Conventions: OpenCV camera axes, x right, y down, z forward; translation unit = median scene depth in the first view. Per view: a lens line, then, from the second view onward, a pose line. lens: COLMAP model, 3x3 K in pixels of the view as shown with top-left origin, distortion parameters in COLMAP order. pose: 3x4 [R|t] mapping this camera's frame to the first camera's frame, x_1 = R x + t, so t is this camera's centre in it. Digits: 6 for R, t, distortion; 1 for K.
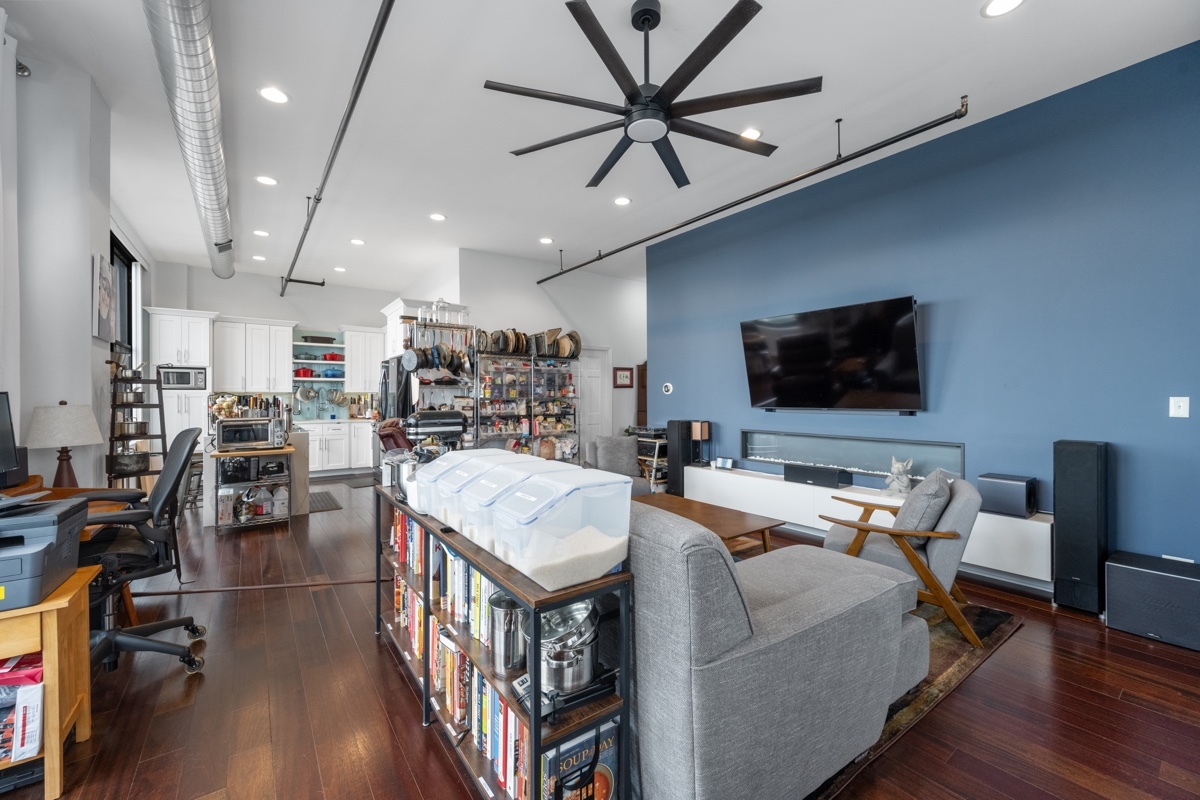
lens RADIAL K [[481.0, 0, 600.0], [0, 481.0, 400.0], [0, 0, 1]] dist [0.001021, 0.000083]
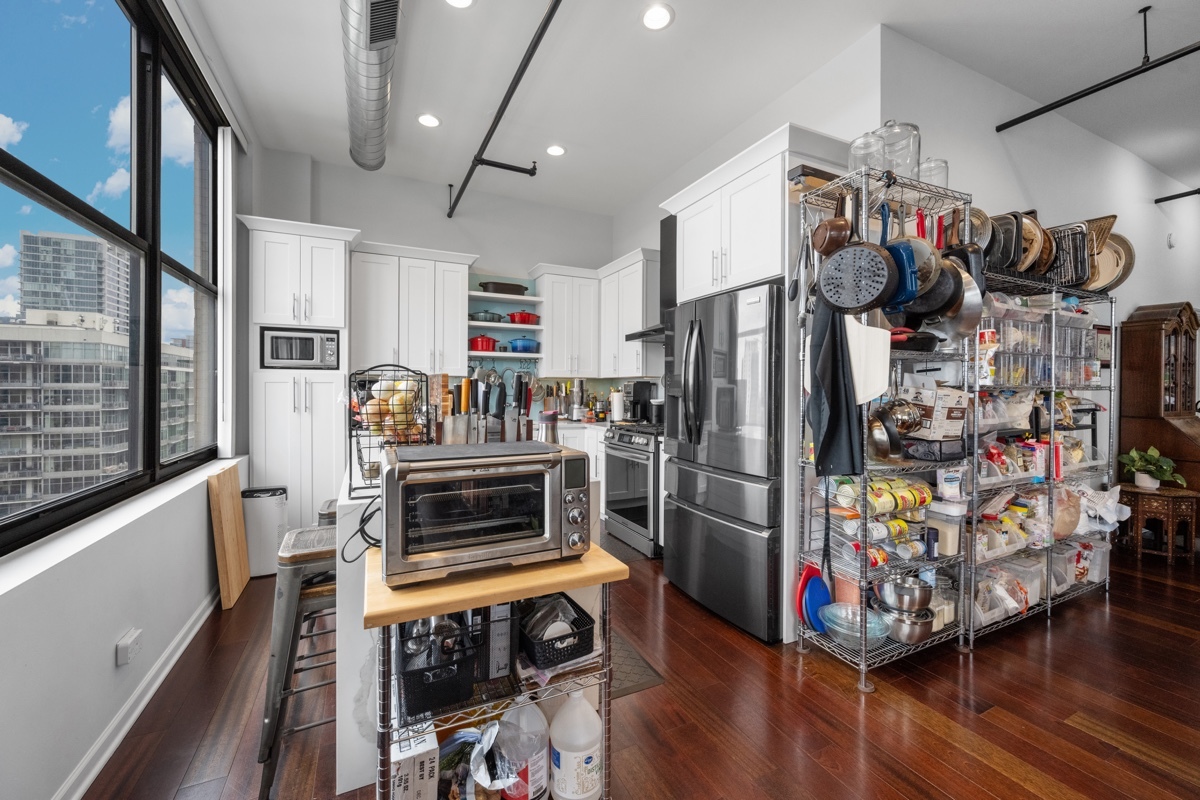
lens RADIAL K [[473.5, 0, 593.6], [0, 473.5, 391.8], [0, 0, 1]] dist [-0.001786, -0.000103]
pose [[0.982905, 0.006276, -0.184009, -0.437673], [-0.005863, 0.999979, 0.002786, 0.000780], [0.184022, -0.001660, 0.982921, 0.527752]]
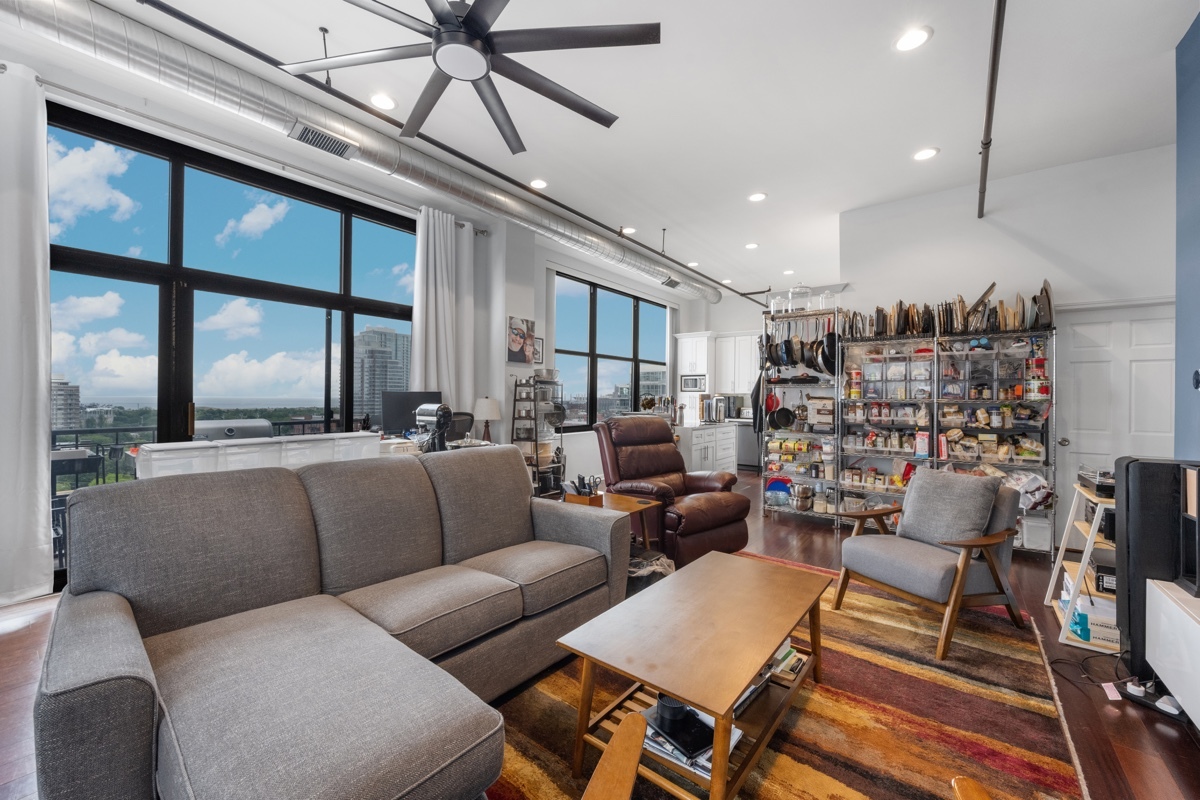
lens RADIAL K [[473.5, 0, 593.6], [0, 473.5, 391.8], [0, 0, 1]] dist [-0.001786, -0.000103]
pose [[0.265099, -0.007036, -0.964196, 0.342565], [-0.017613, 0.999771, -0.012138, -0.000083], [0.964060, 0.020200, 0.264914, 0.377543]]
